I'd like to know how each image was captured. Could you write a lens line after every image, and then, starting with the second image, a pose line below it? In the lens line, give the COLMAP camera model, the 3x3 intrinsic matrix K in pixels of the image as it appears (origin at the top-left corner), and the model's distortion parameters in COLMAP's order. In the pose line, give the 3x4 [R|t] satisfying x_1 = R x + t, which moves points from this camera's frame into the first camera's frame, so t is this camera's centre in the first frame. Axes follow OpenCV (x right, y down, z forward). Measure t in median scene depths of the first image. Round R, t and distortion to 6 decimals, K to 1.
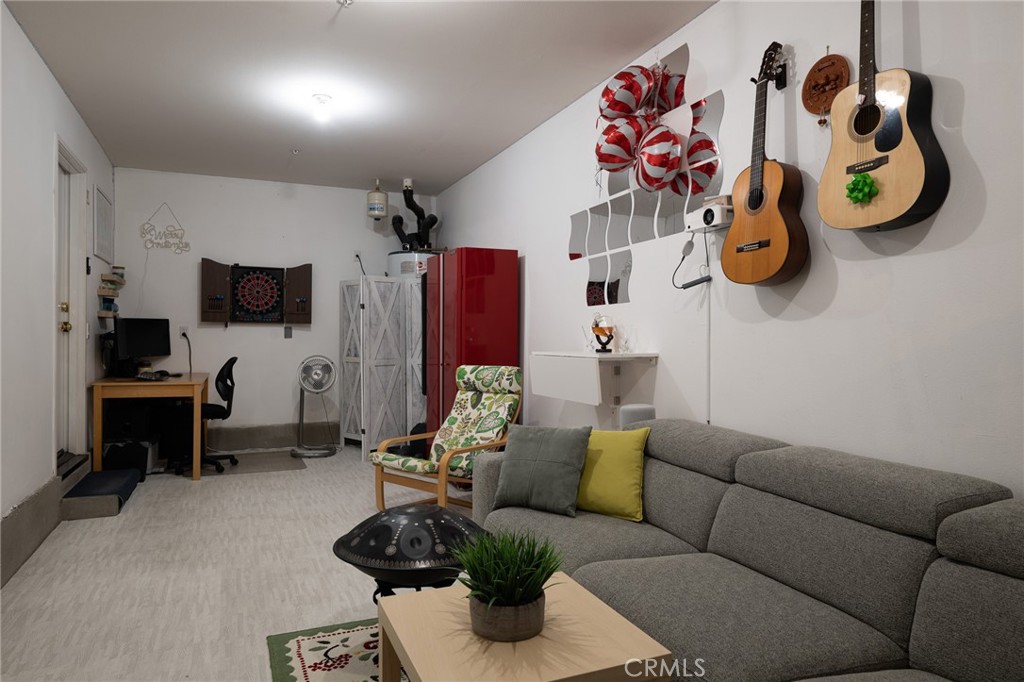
lens RADIAL K [[657.5, 0, 512.0], [0, 657.5, 341.0], [0, 0, 1]] dist [-0.007133, -0.003348]
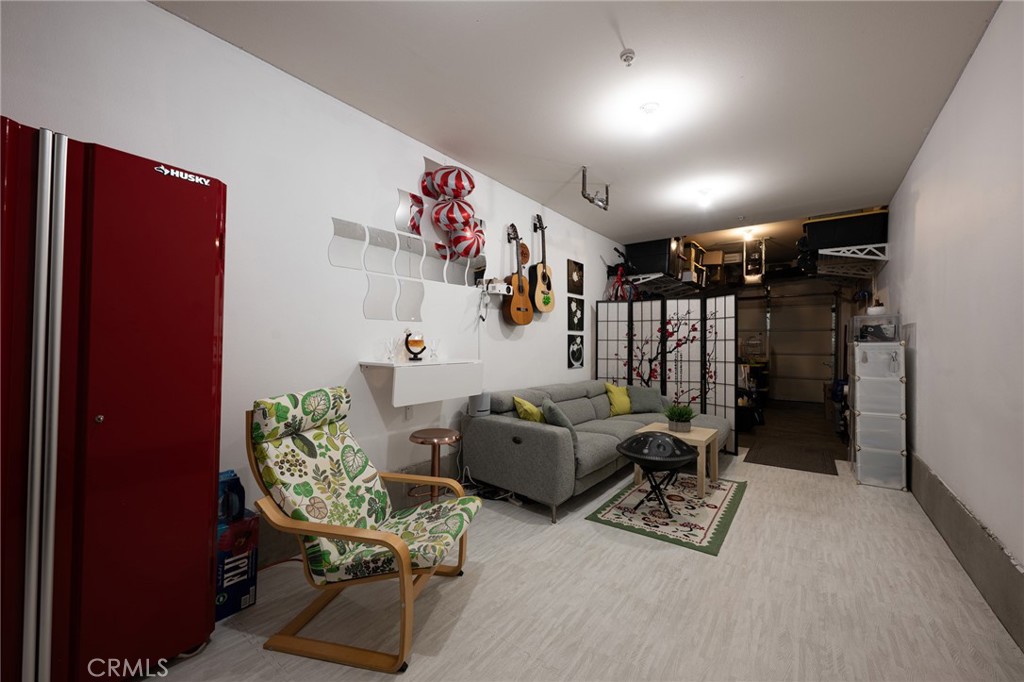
lens RADIAL K [[407.7, 0, 512.0], [0, 407.7, 341.0], [0, 0, 1]] dist [0.001269, 0.000072]
pose [[-0.509859, -0.000446, 0.860258, -0.676428], [-0.005154, 0.999984, -0.002536, -0.020217], [-0.860243, -0.005726, -0.509853, 1.360071]]
